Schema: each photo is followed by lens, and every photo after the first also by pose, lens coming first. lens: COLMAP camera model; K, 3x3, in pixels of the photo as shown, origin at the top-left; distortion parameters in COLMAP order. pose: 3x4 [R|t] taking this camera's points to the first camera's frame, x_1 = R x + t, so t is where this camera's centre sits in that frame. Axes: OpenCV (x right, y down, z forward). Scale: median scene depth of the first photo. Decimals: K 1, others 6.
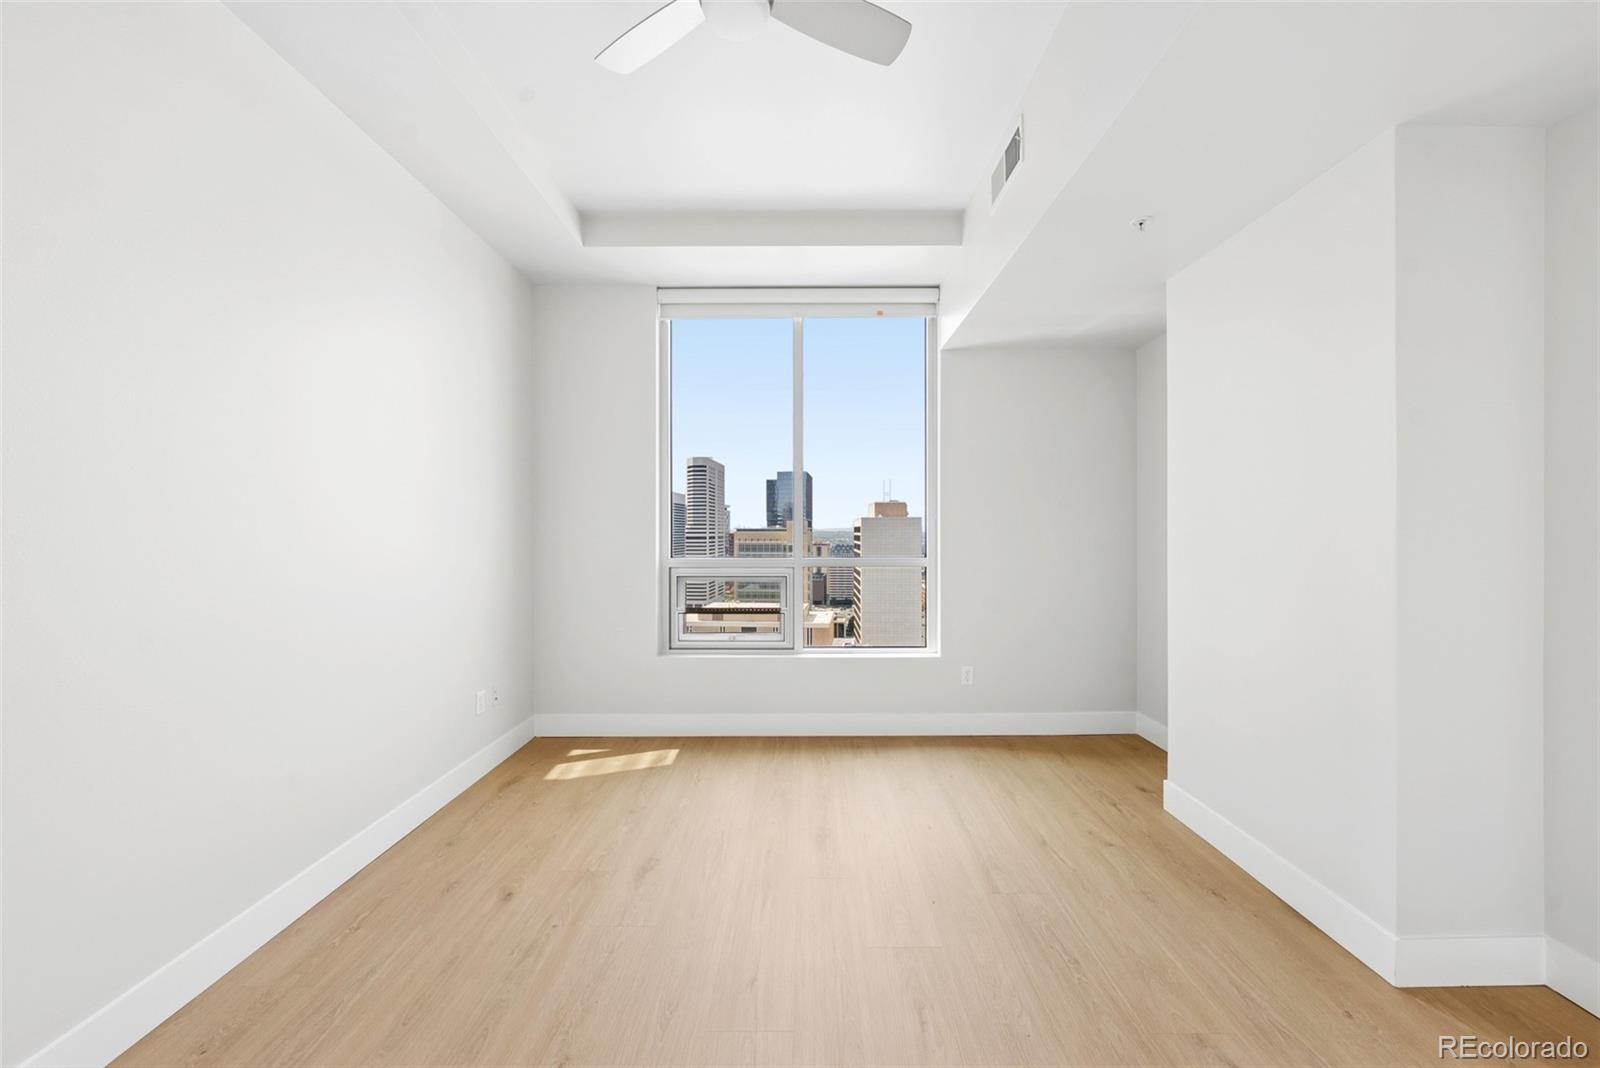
lens RADIAL K [[581.7, 0, 800.0], [0, 581.7, 534.0], [0, 0, 1]] dist [0.000844, 0.000108]
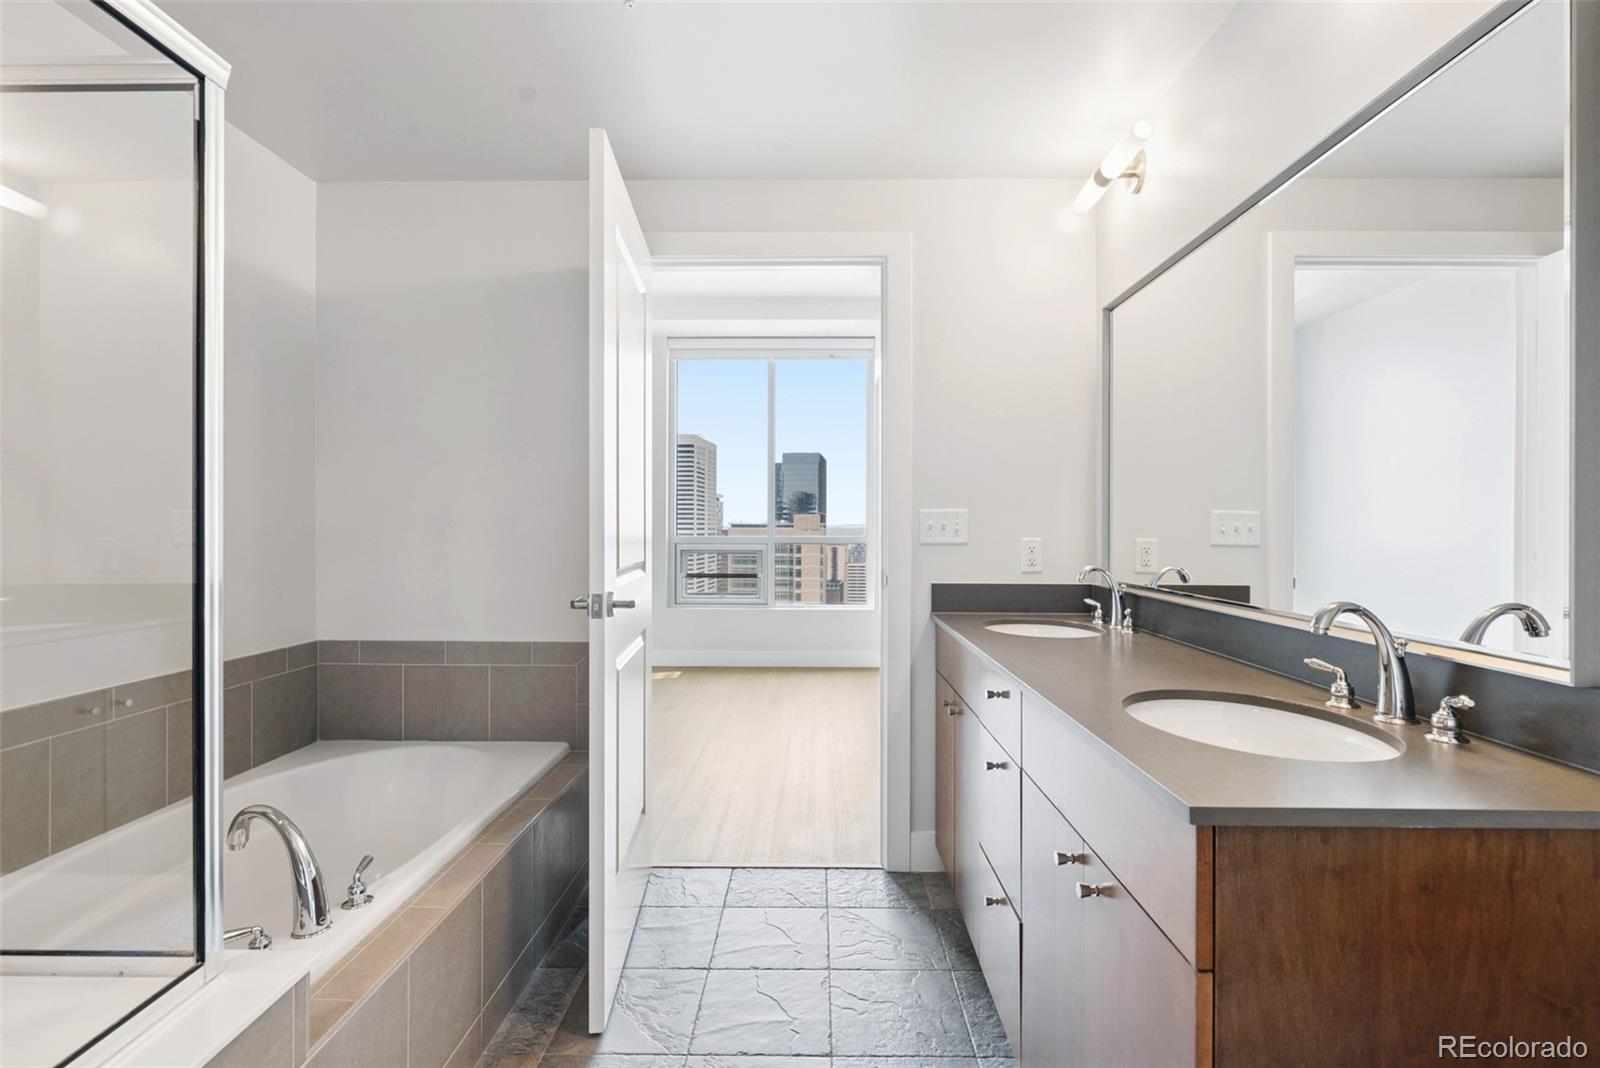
lens RADIAL K [[751.7, 0, 801.7], [0, 751.7, 527.2], [0, 0, 1]] dist [-0.001729, -0.000323]
pose [[0.999867, 0.004137, -0.015778, 0.037602], [-0.004235, 0.999972, -0.006162, 0.011628], [0.015752, 0.006228, 0.999857, -0.289607]]
